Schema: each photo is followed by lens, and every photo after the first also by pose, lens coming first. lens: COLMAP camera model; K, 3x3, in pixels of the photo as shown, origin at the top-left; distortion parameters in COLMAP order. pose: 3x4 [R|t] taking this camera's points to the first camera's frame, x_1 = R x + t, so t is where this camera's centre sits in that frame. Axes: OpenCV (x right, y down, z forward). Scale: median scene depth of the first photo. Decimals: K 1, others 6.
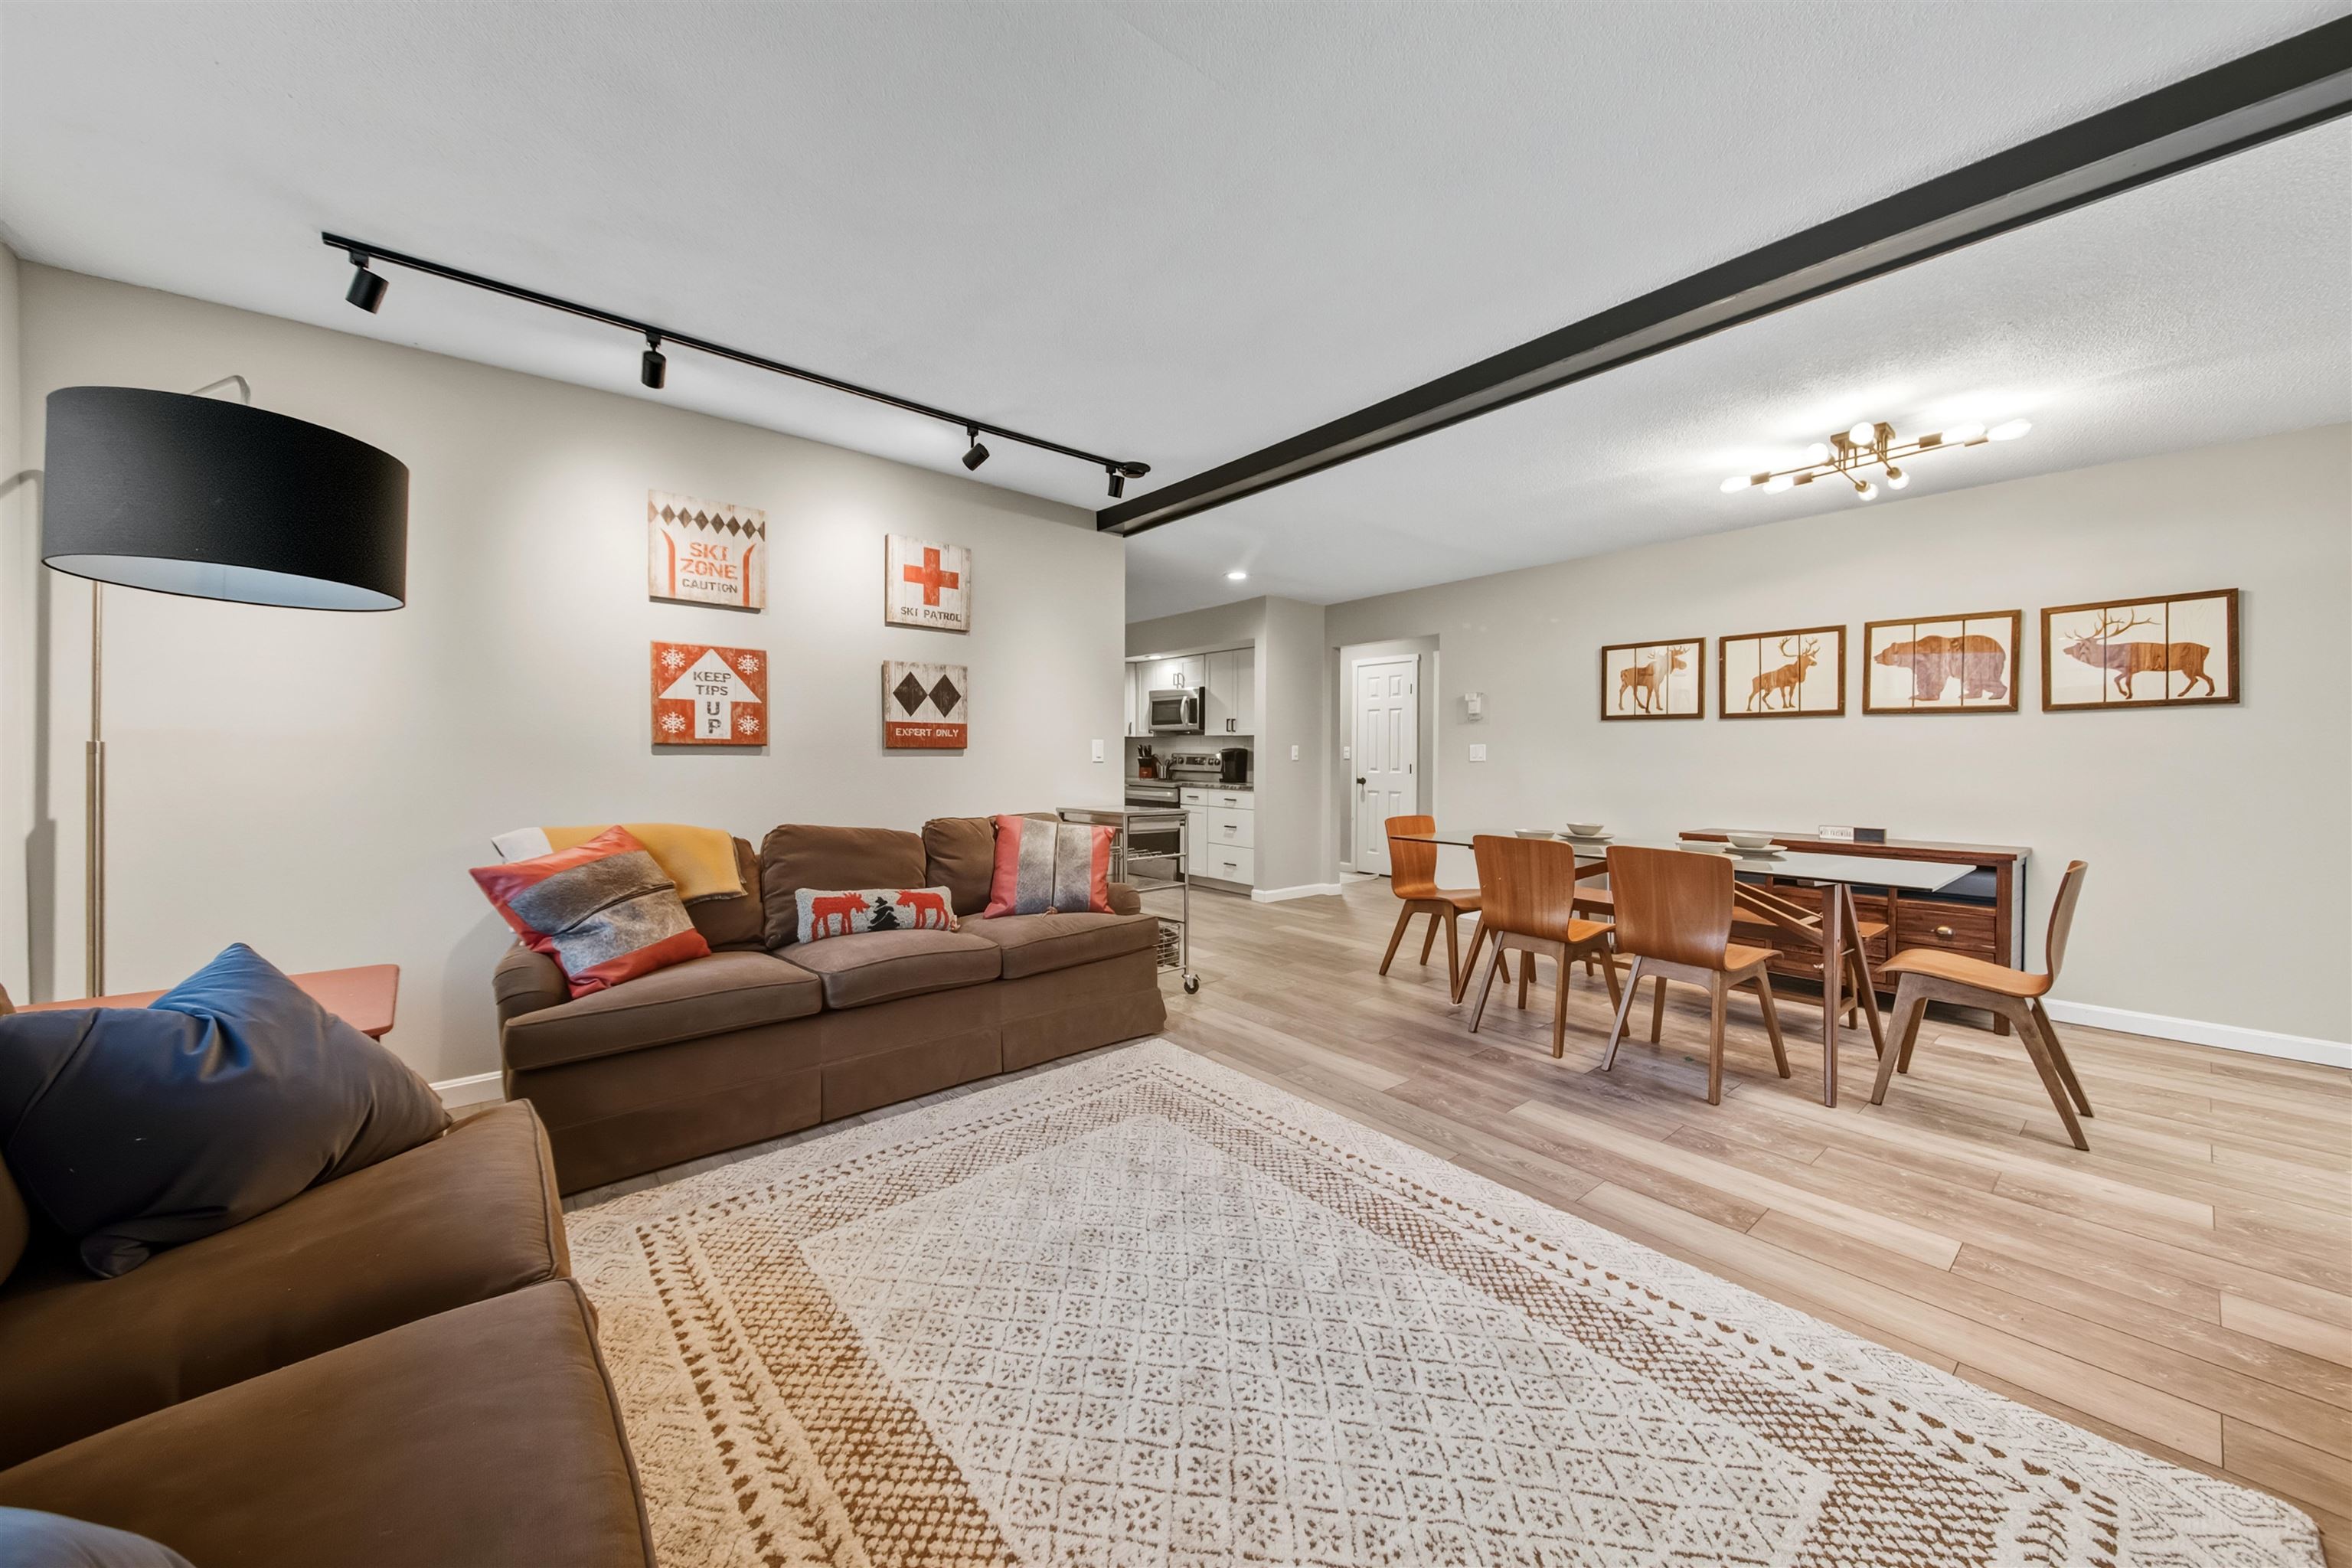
lens RADIAL K [[802.0, 0, 1173.8], [0, 802.0, 776.8], [0, 0, 1]] dist [-0.017573, -0.002609]
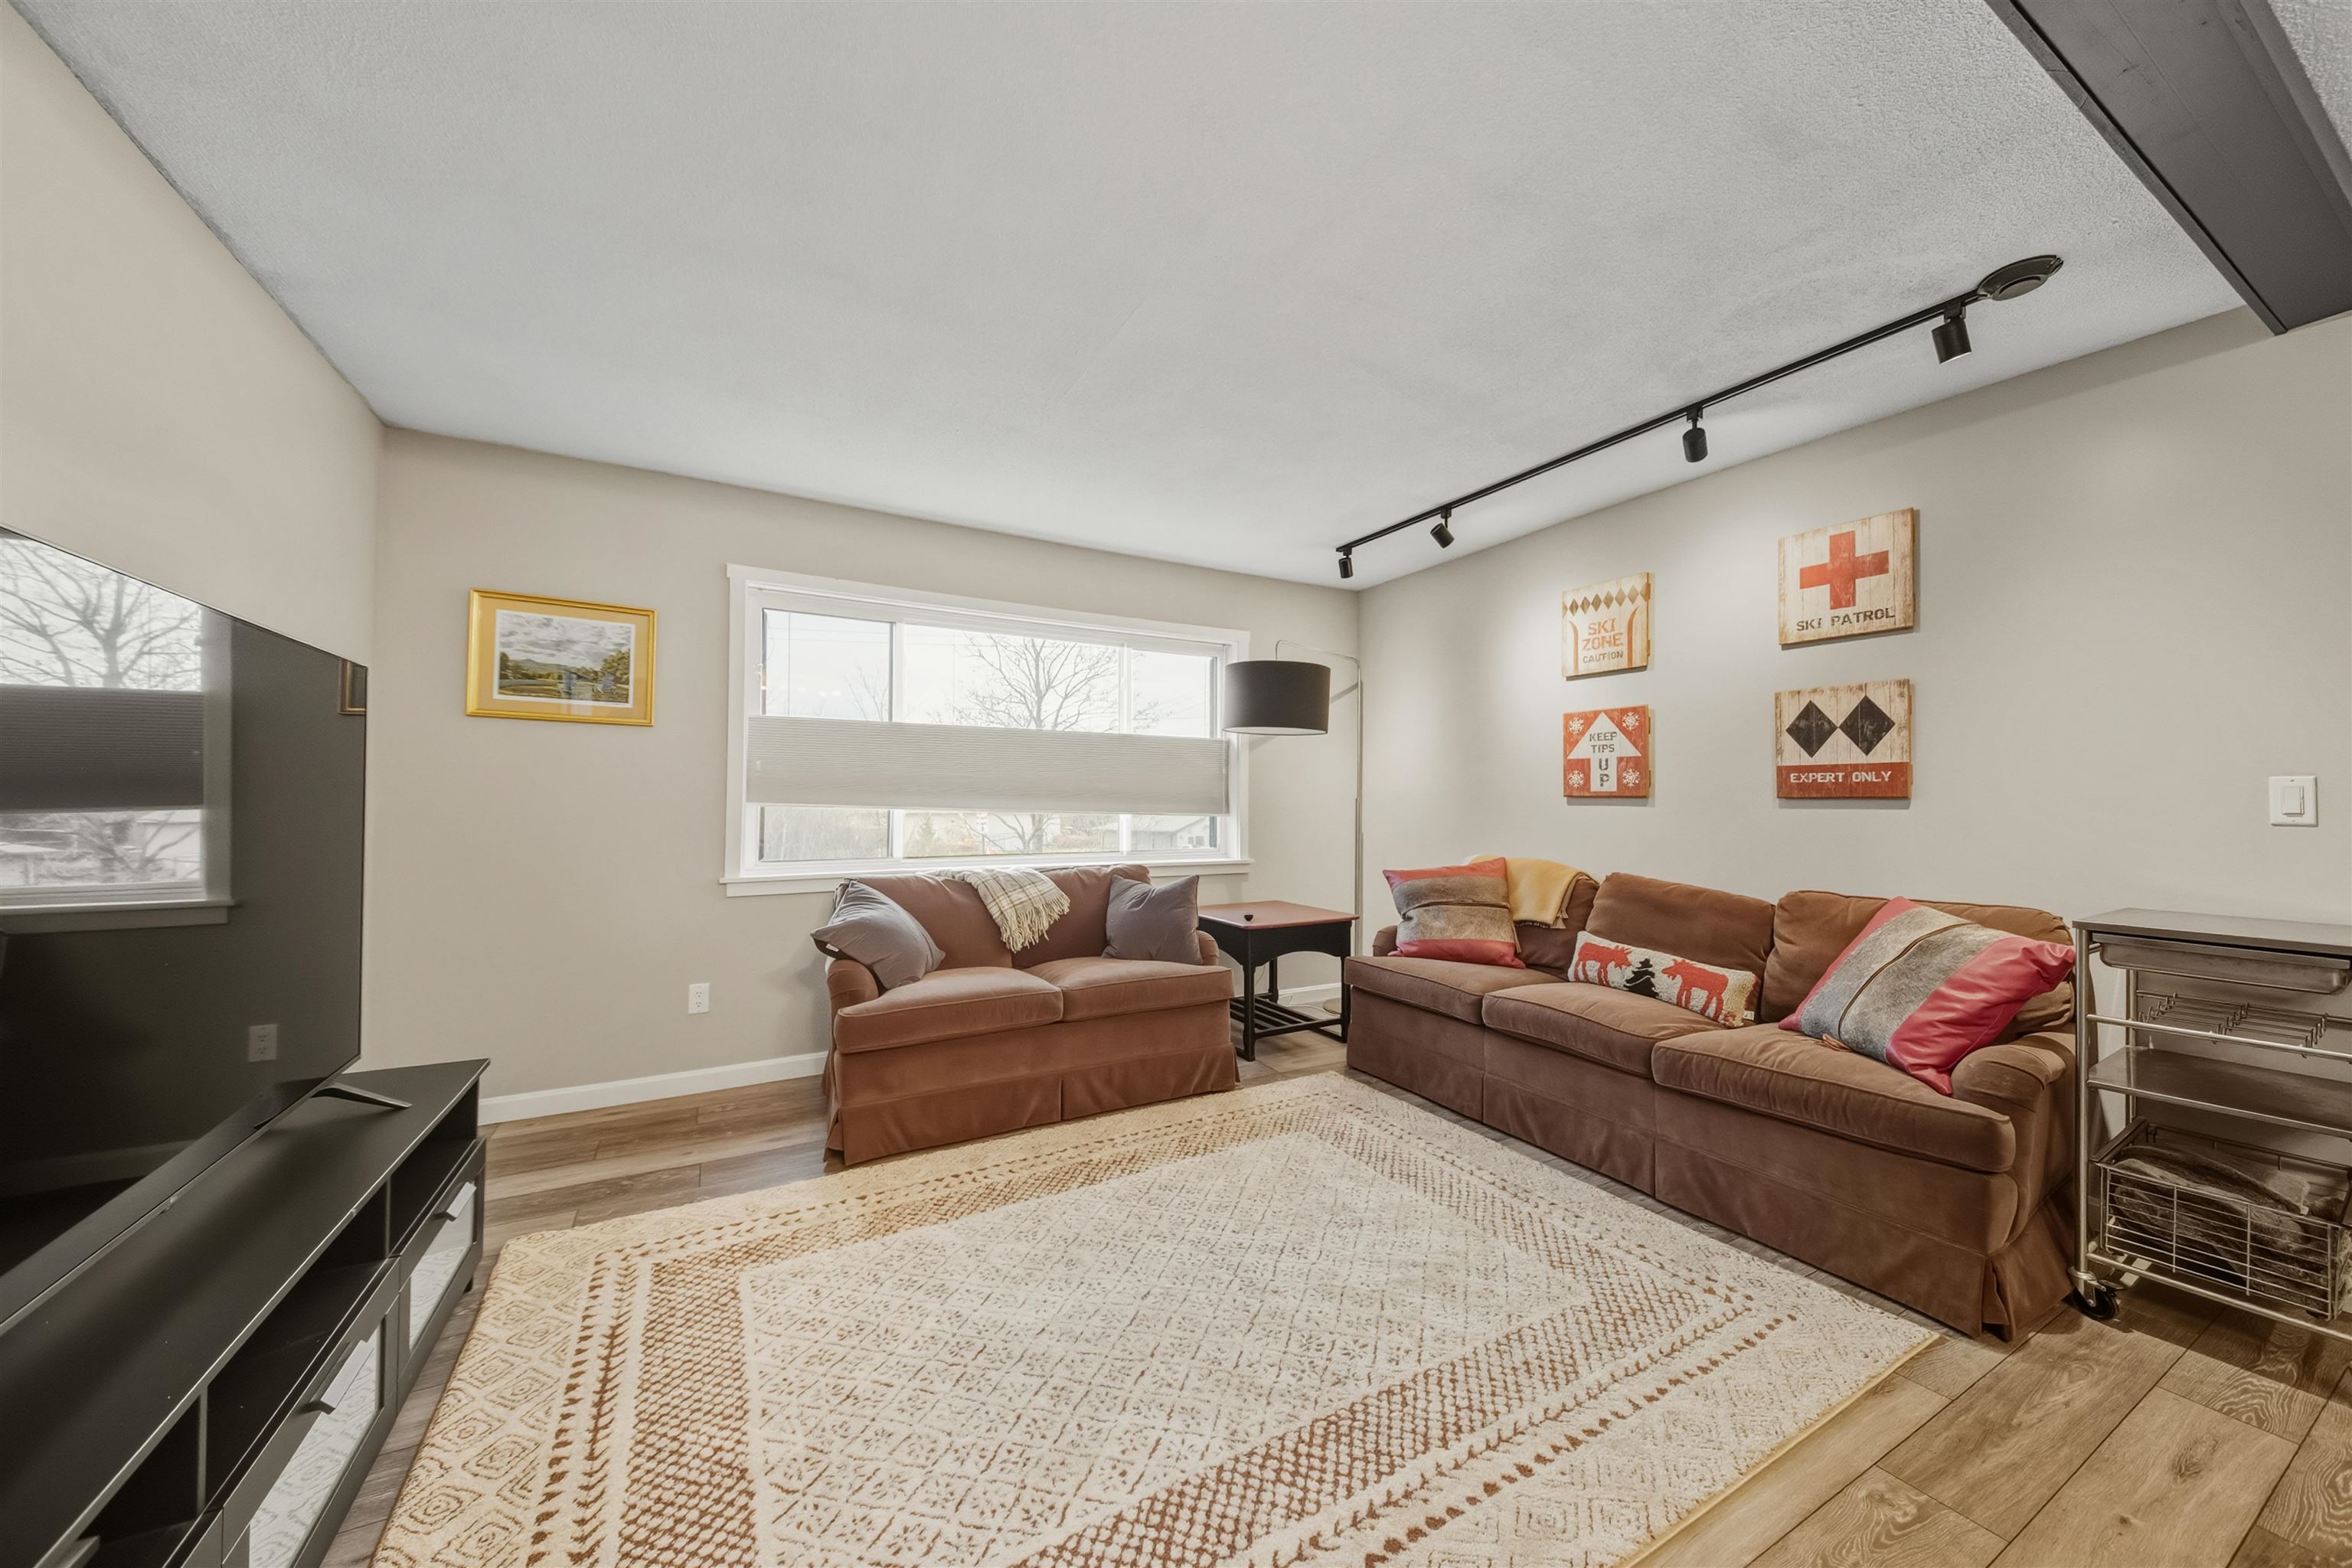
lens RADIAL K [[802.0, 0, 1157.8], [0, 802.0, 778.7], [0, 0, 1]] dist [-0.017573, -0.002609]
pose [[-0.215682, -0.030088, -0.976000, 0.652710], [-0.028199, 0.999300, -0.024574, -0.020377], [0.976056, 0.022222, -0.216380, 0.627309]]
